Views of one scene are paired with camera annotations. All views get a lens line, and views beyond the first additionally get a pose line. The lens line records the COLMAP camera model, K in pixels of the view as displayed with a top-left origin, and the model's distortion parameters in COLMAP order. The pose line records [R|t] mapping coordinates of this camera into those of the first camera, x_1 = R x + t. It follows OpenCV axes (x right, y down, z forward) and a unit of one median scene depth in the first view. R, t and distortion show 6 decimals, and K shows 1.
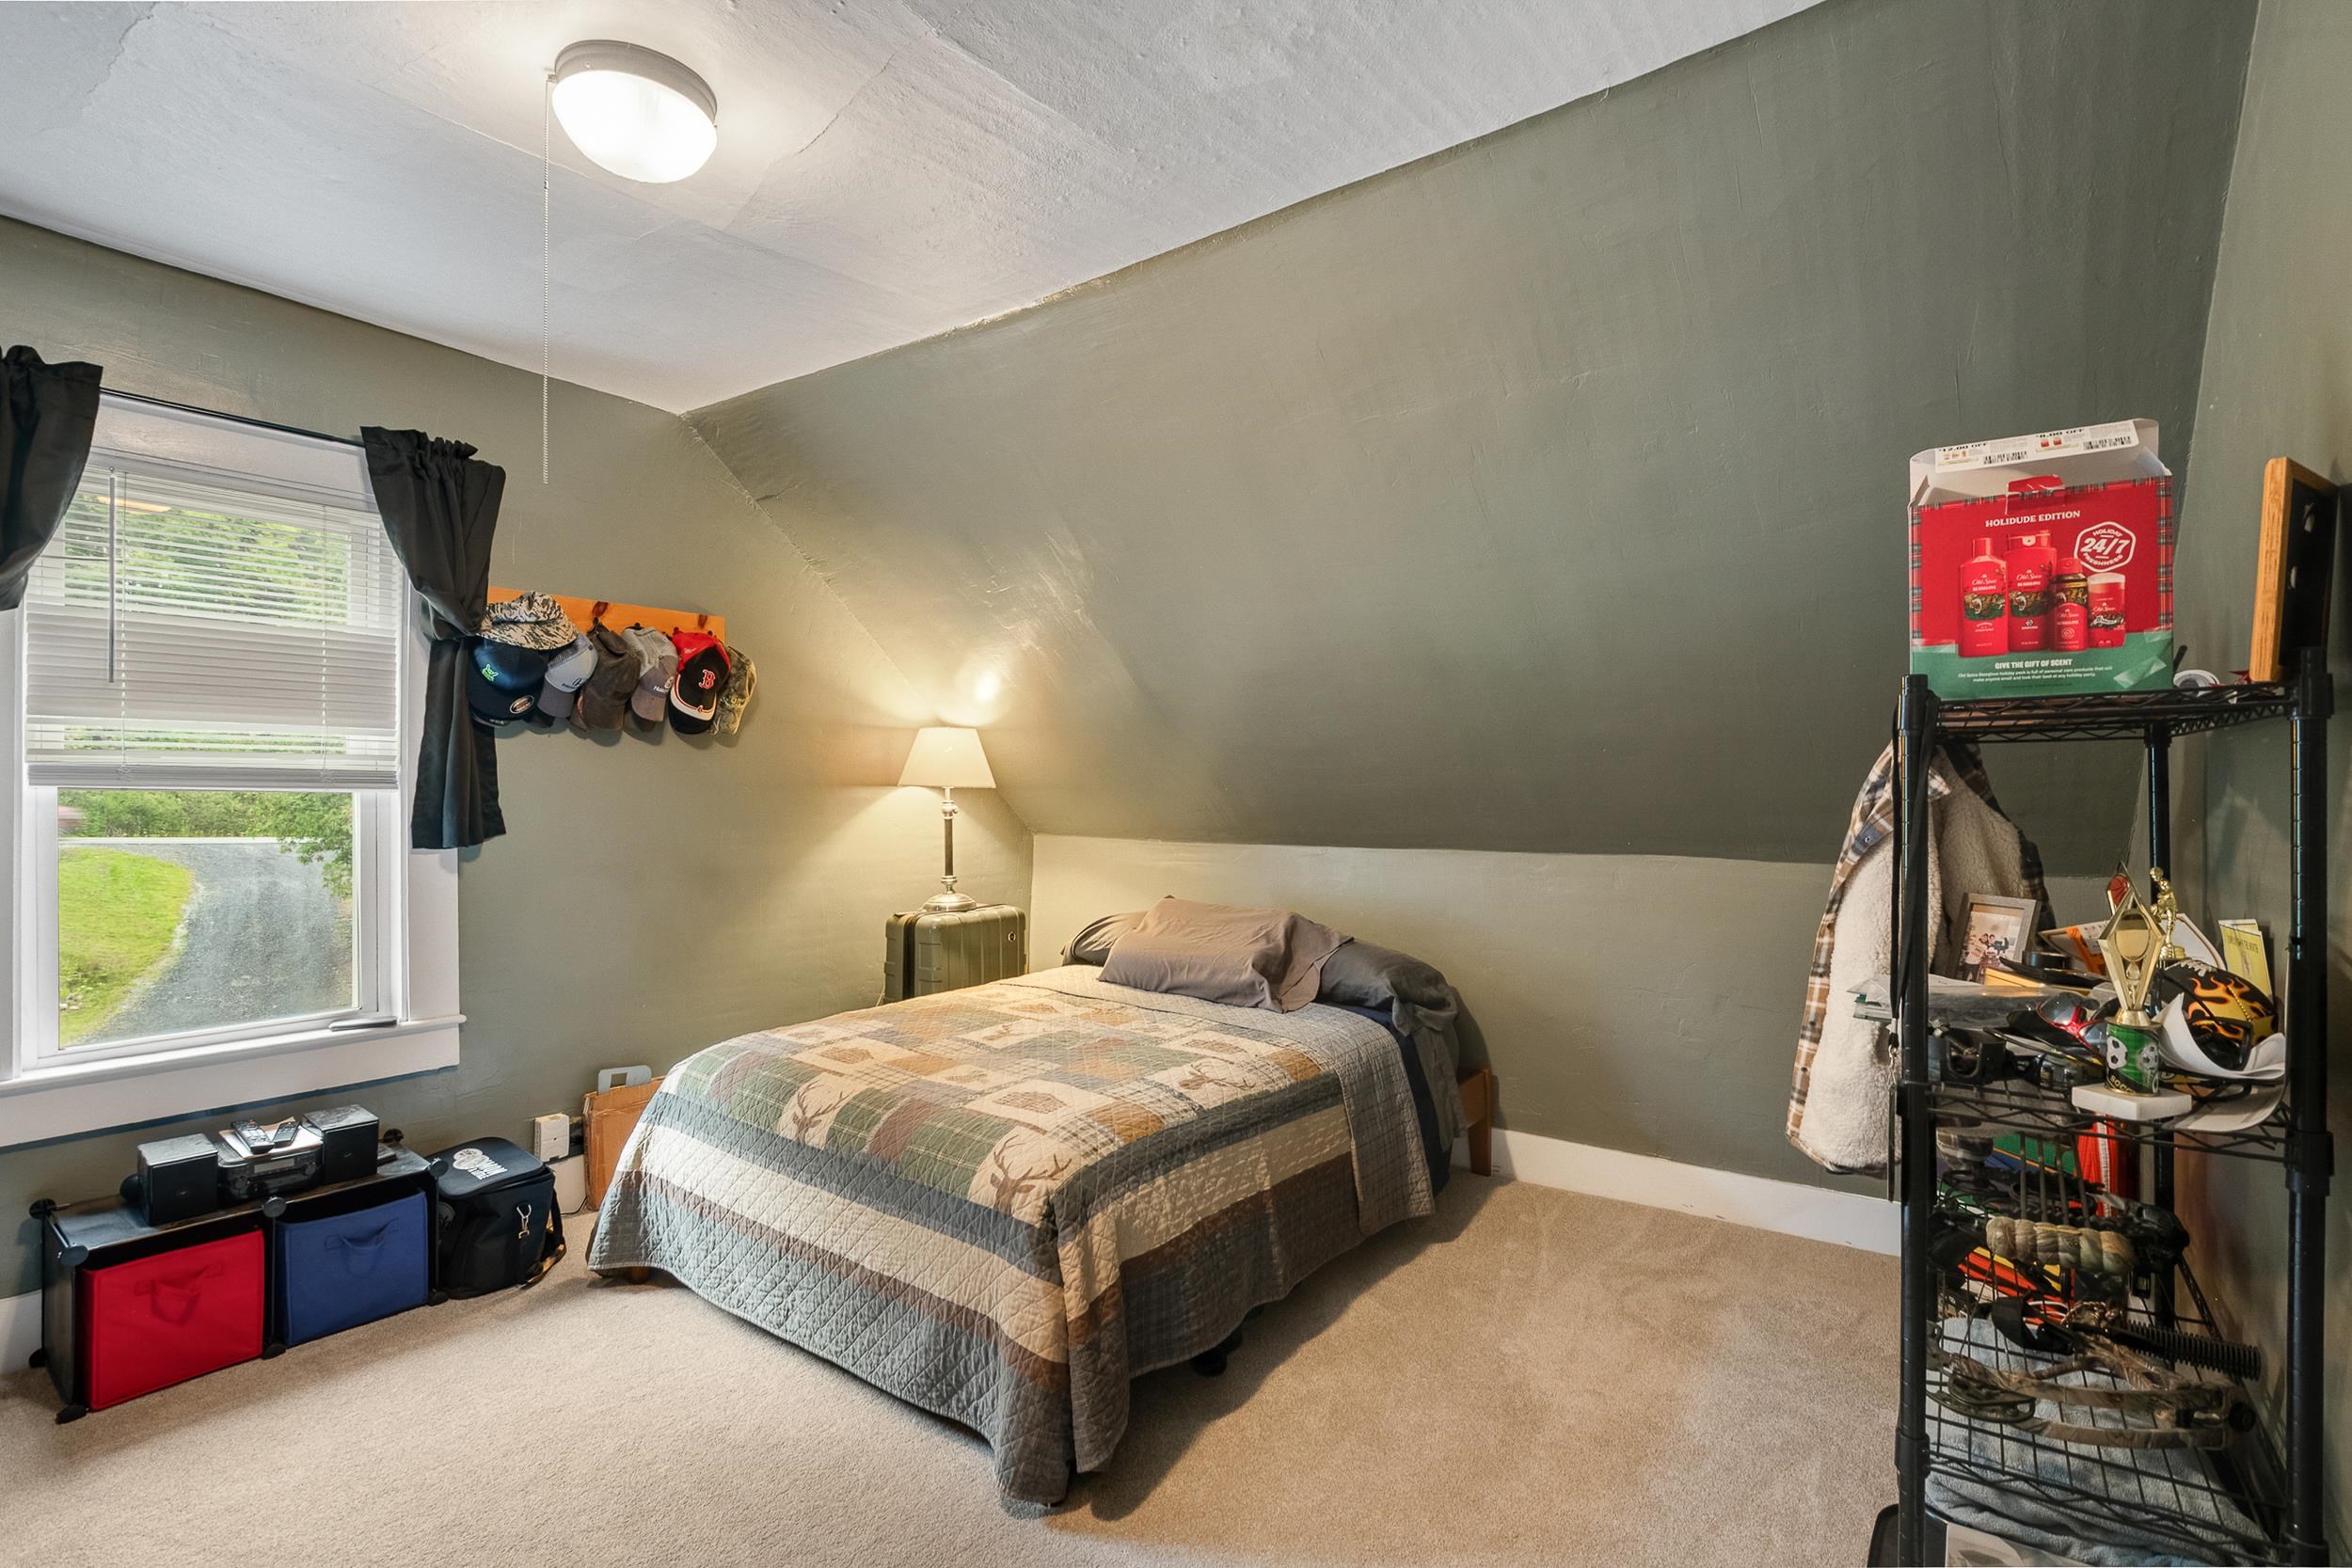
lens RADIAL K [[1079.1, 0, 1177.2], [0, 1079.1, 786.1], [0, 0, 1]] dist [-0.010459, -0.009613]
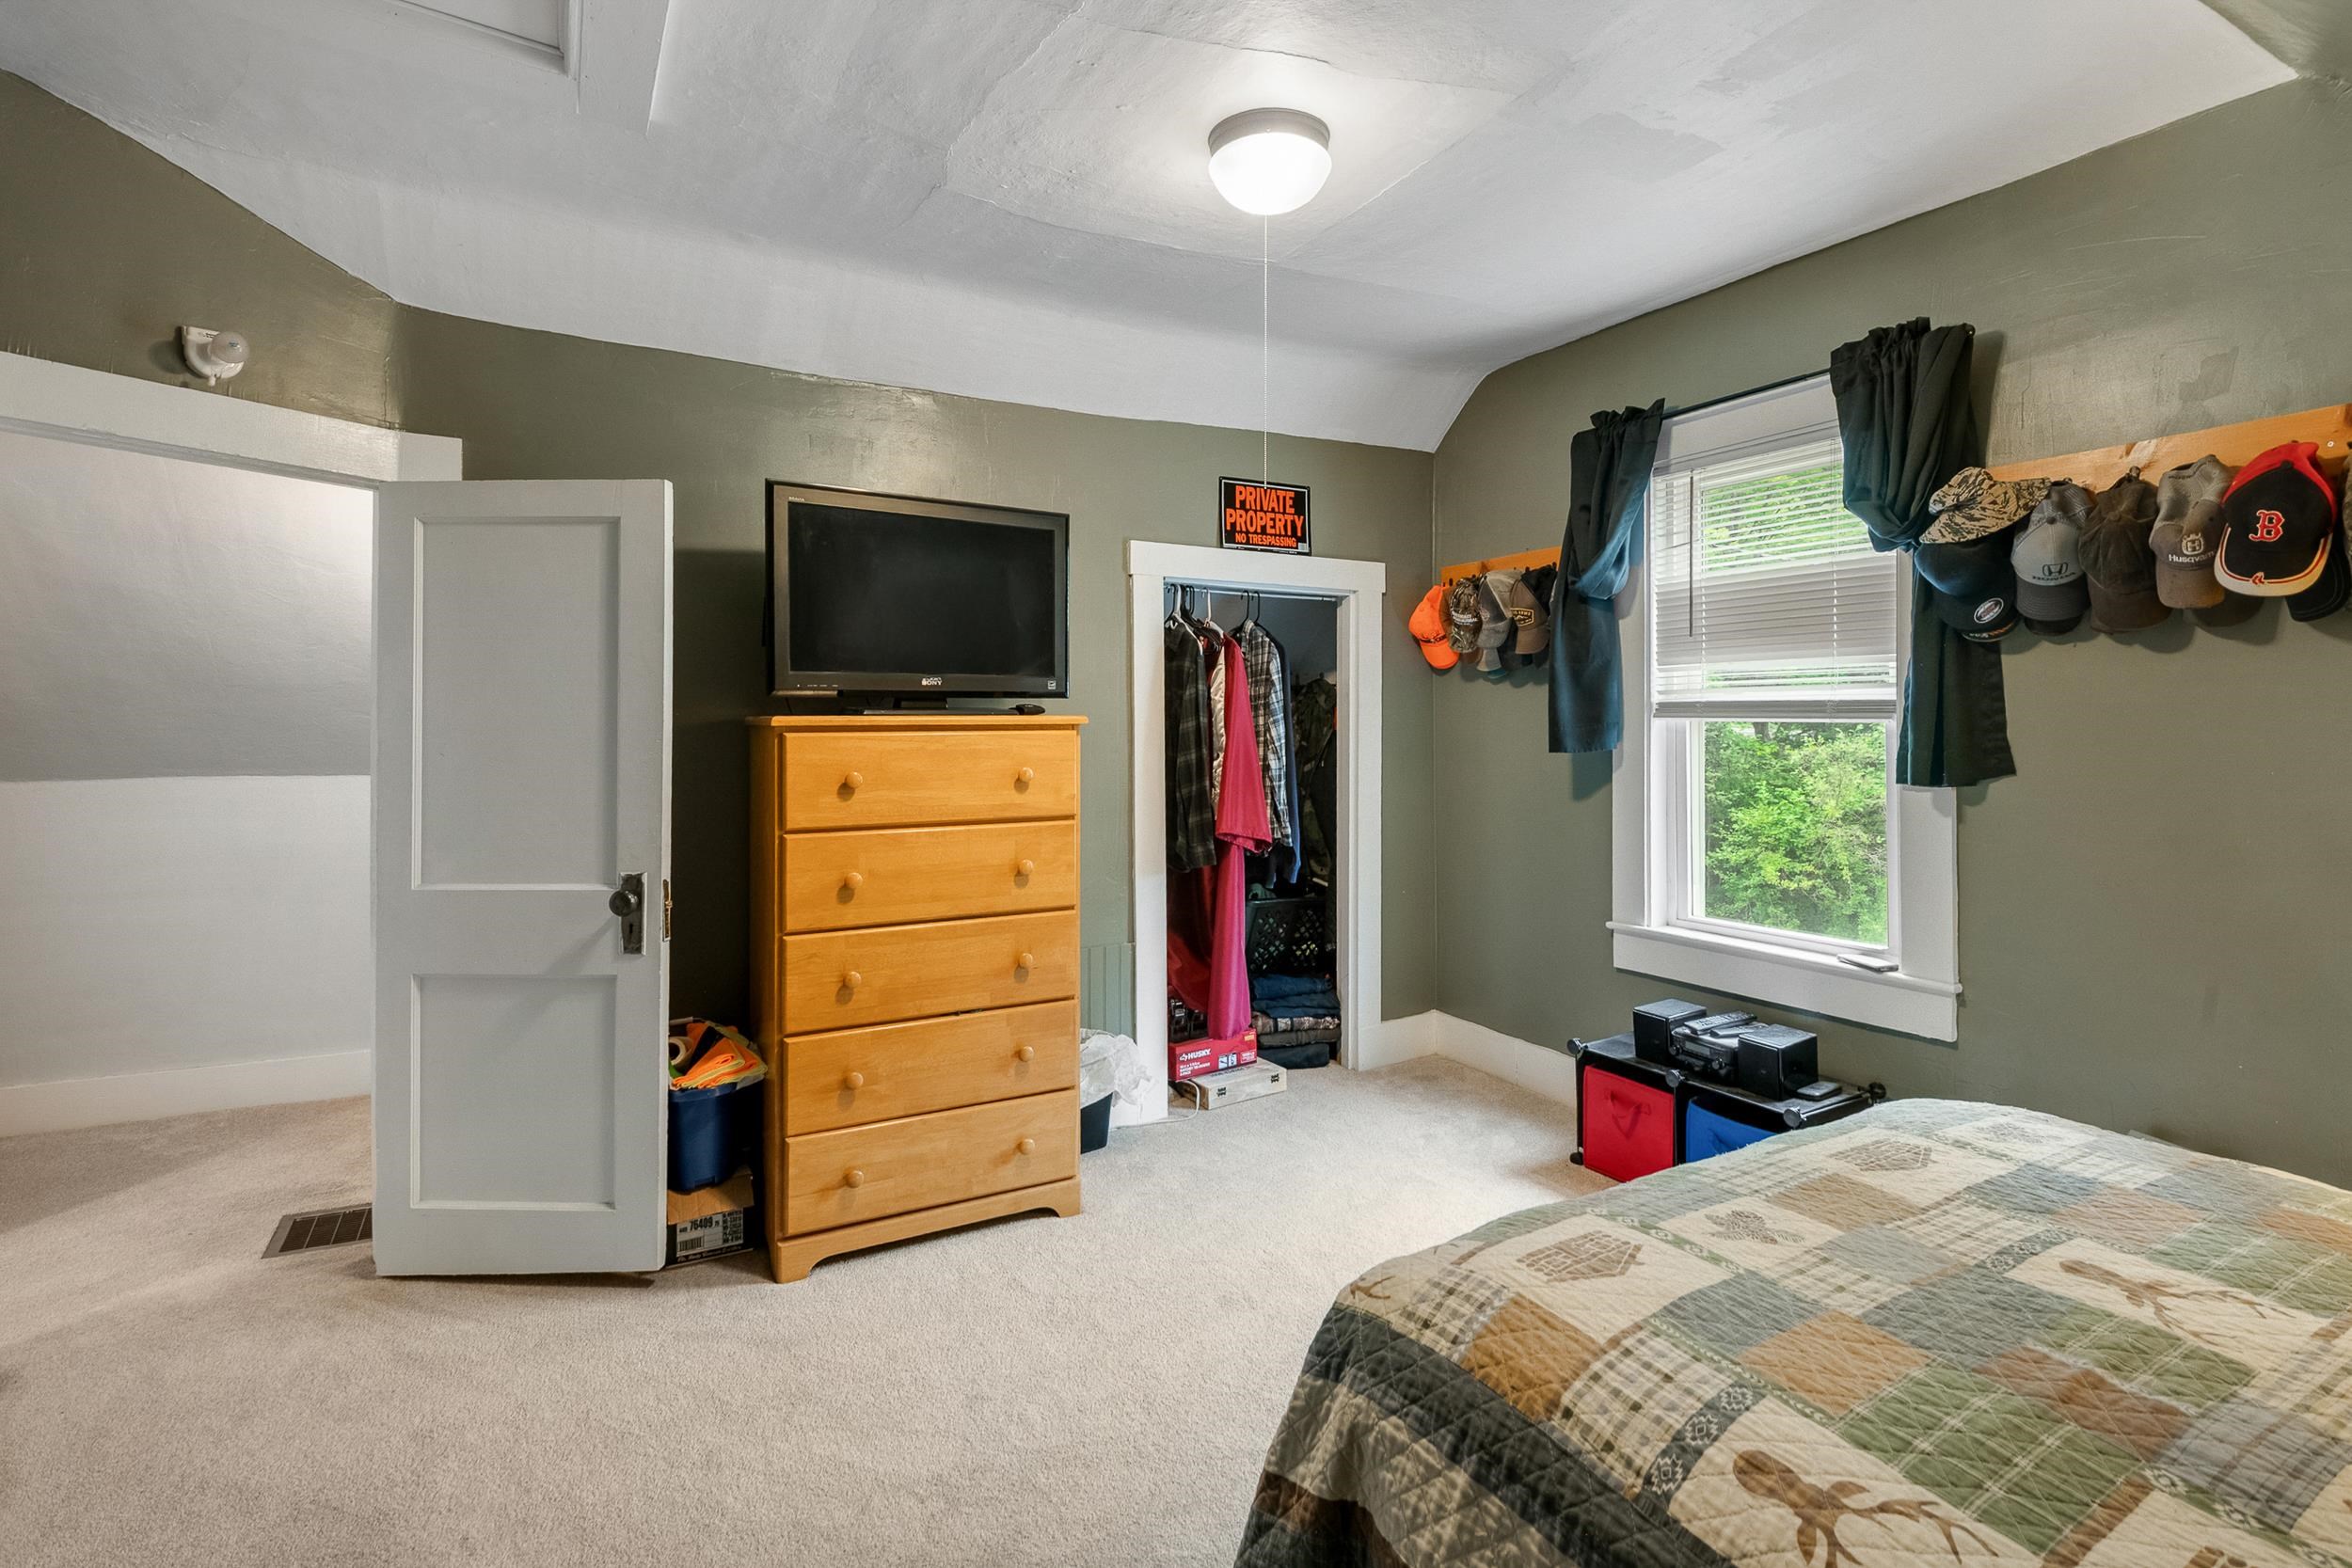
lens RADIAL K [[1079.1, 0, 1150.3], [0, 1079.1, 720.8], [0, 0, 1]] dist [-0.010459, -0.009613]
pose [[-0.427937, -0.001583, -0.903807, 0.390077], [0.002594, 0.999992, -0.002980, 0.005827], [0.903805, -0.003619, -0.427930, 0.835172]]
